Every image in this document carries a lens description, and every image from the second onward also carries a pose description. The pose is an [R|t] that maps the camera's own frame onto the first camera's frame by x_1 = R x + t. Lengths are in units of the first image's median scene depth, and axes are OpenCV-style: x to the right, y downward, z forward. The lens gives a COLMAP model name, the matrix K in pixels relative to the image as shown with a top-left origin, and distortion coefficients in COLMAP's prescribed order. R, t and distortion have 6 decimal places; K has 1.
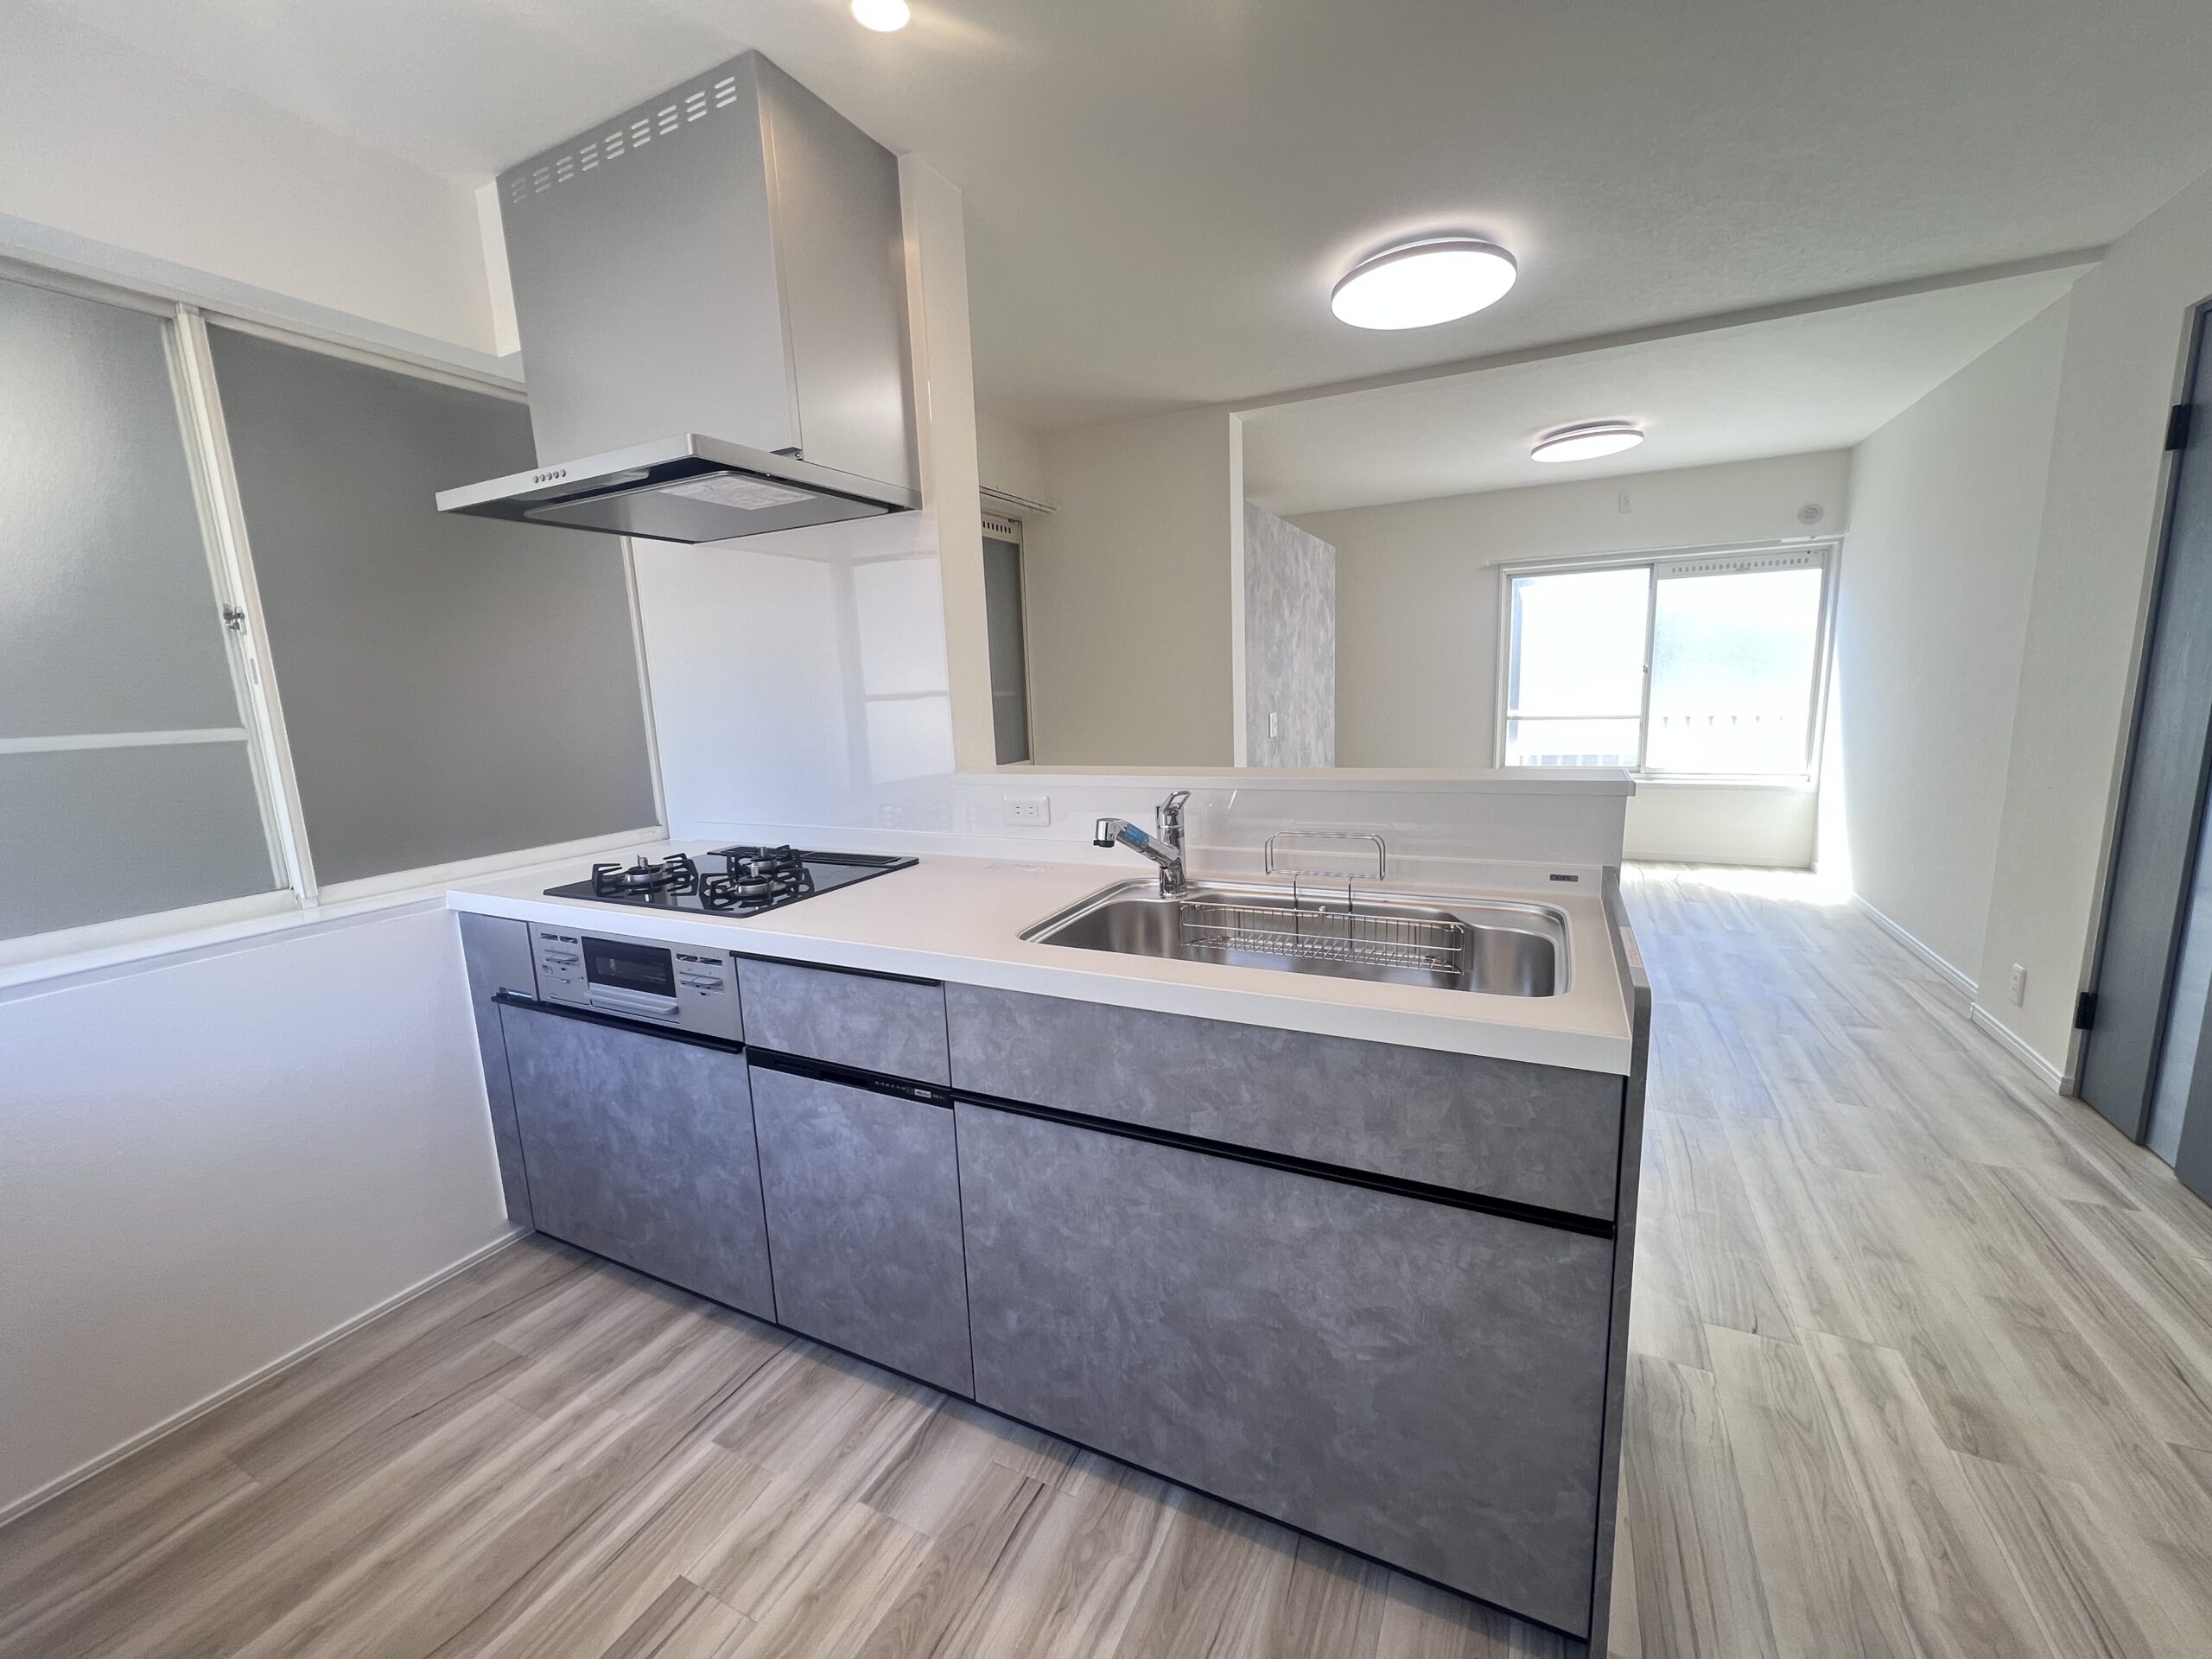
lens RADIAL K [[886.6, 0, 1103.8], [0, 886.6, 832.3], [0, 0, 1]] dist [-0.003191, 0.000532]
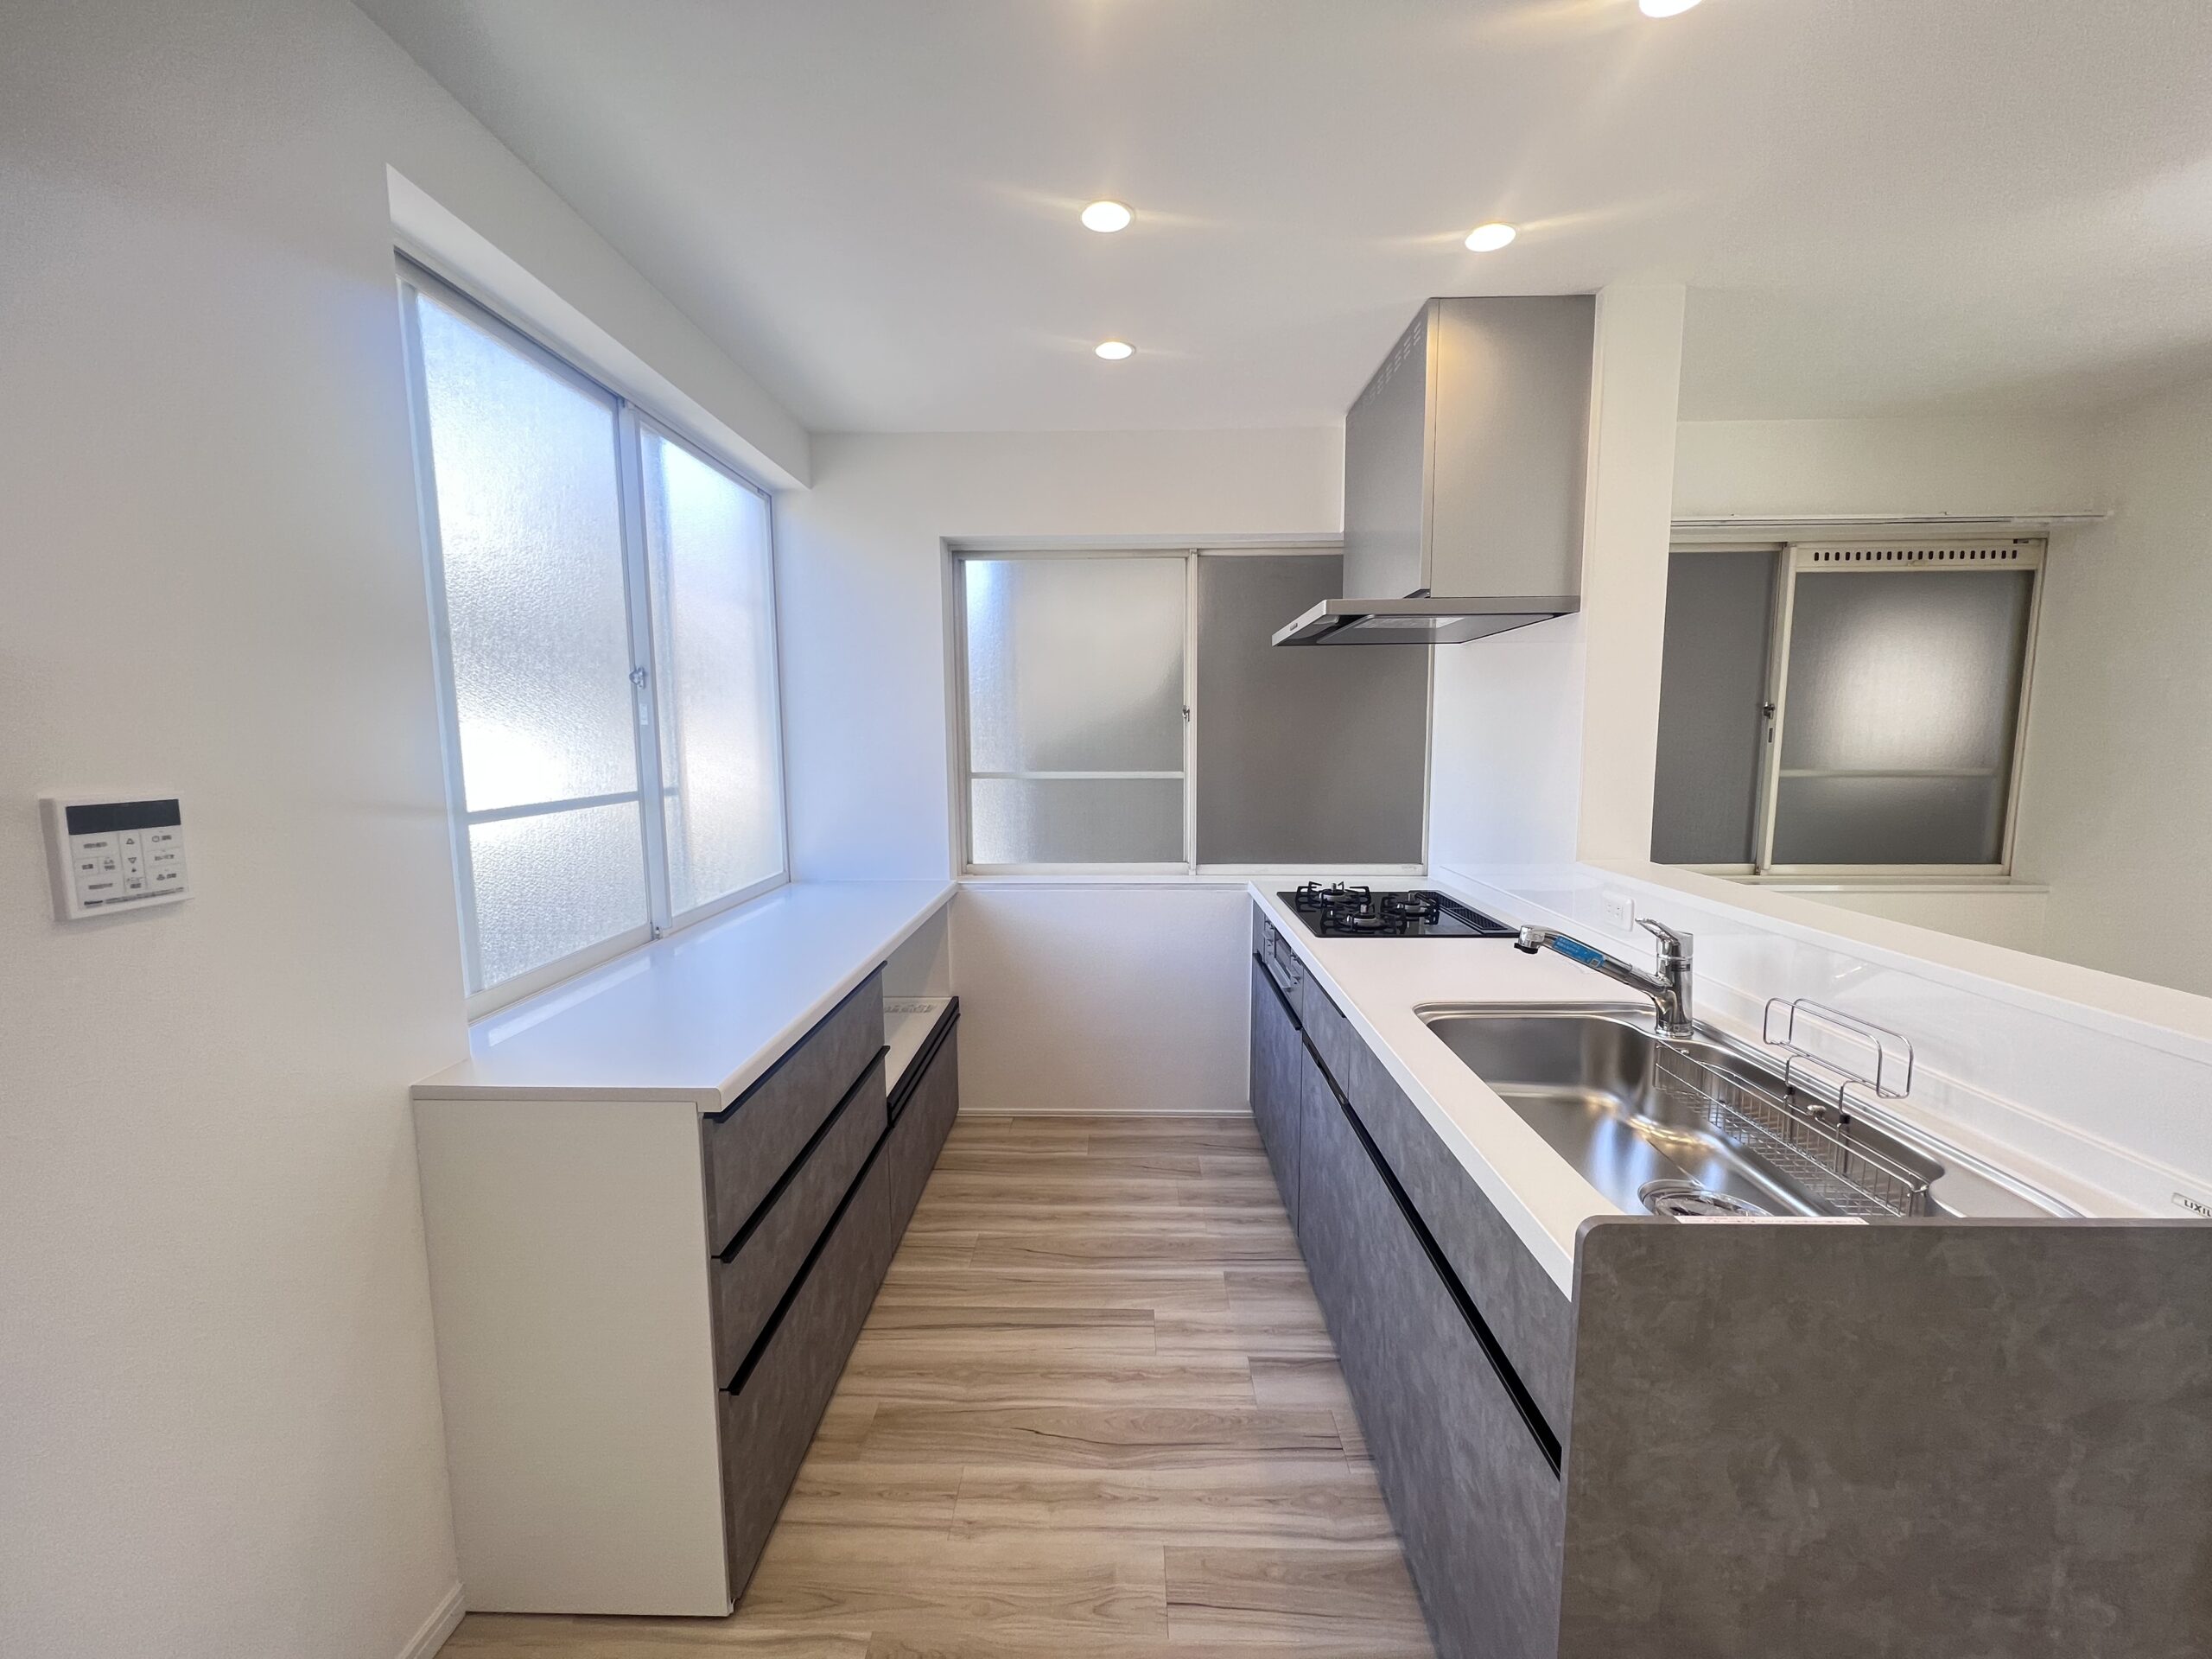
lens RADIAL K [[886.6, 0, 1099.9], [0, 886.6, 831.3], [0, 0, 1]] dist [-0.003191, 0.000532]
pose [[0.421025, 0.136001, -0.896795, 0.687590], [-0.162807, 0.983969, 0.072788, -0.114734], [0.892318, 0.115359, 0.436417, 0.073104]]
